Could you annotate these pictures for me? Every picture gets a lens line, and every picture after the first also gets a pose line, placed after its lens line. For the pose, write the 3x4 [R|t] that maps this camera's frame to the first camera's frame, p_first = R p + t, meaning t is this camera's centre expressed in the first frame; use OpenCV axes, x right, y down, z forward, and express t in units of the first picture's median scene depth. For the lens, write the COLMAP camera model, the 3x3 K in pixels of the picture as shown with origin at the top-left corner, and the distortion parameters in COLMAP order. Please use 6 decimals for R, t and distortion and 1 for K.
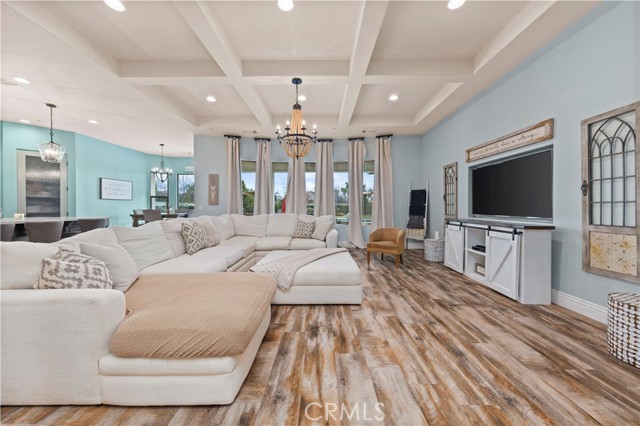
lens RADIAL K [[231.6, 0, 321.9], [0, 231.6, 207.4], [0, 0, 1]] dist [0.006223, -0.001426]
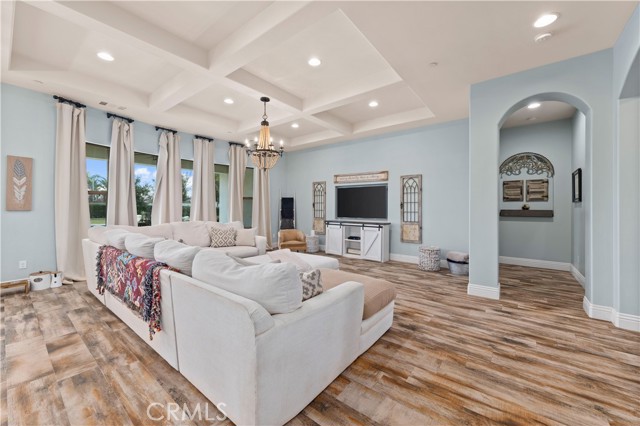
lens RADIAL K [[248.4, 0, 322.9], [0, 248.4, 206.2], [0, 0, 1]] dist [0.004030, -0.000189]
pose [[0.614045, 0.007713, 0.789233, -0.832826], [-0.005614, 0.999970, -0.005405, -0.039606], [-0.789251, -0.001112, 0.614070, 0.071030]]
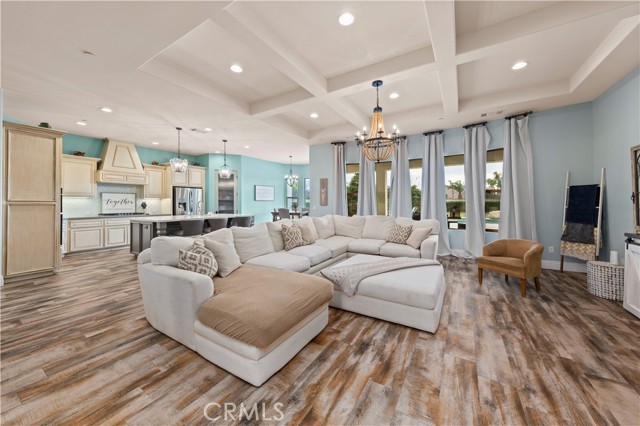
lens RADIAL K [[231.6, 0, 321.7], [0, 231.6, 200.3], [0, 0, 1]] dist [0.006223, -0.001426]
pose [[0.856032, -0.006031, -0.516888, 0.186757], [0.000807, 0.999946, -0.010332, -0.041023], [0.516923, 0.008427, 0.855991, 0.044783]]
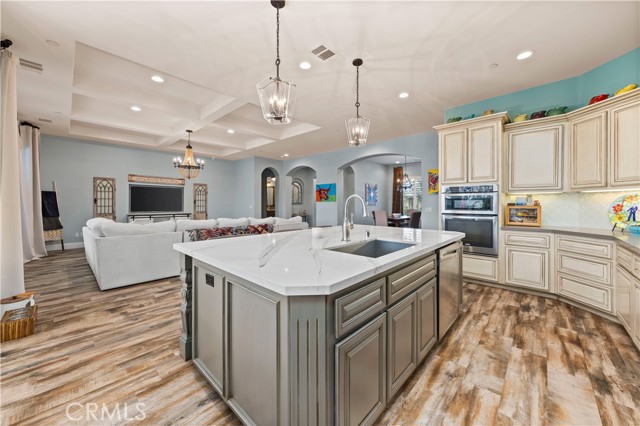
lens RADIAL K [[231.6, 0, 321.4], [0, 231.6, 204.6], [0, 0, 1]] dist [0.006223, -0.001426]
pose [[-0.739466, -0.001574, 0.673193, -1.848135], [0.000870, 0.999994, 0.003293, -0.034155], [-0.673194, 0.003021, -0.739460, 1.545812]]
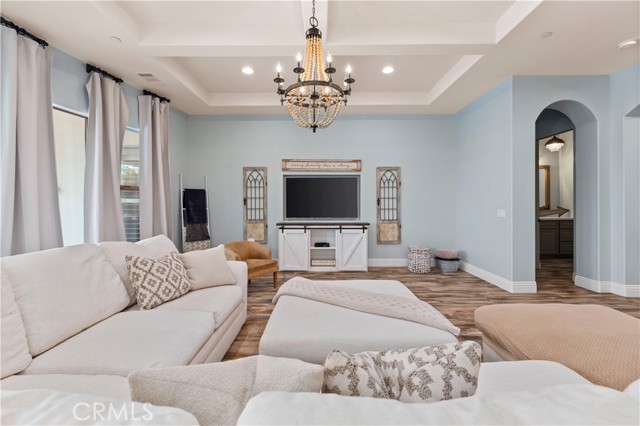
lens RADIAL K [[257.9, 0, 322.7], [0, 257.9, 204.9], [0, 0, 1]] dist [0.002245, -0.000048]
pose [[0.003974, -0.000519, 0.999992, -0.686557], [0.003332, 0.999994, 0.000506, -0.038564], [-0.999987, 0.003330, 0.003975, 0.953176]]
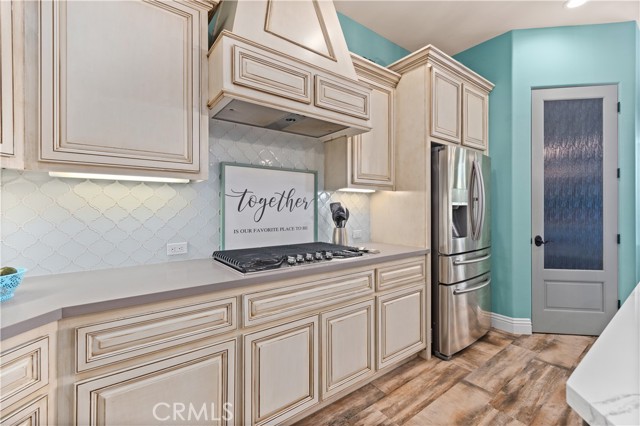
lens RADIAL K [[276.5, 0, 314.6], [0, 276.5, 208.4], [0, 0, 1]] dist [0.000789, -0.000434]
pose [[0.602694, 0.001982, -0.797970, -1.673421], [-0.000809, 0.999998, 0.001872, -0.035979], [0.797972, -0.000483, 0.602694, 0.526482]]
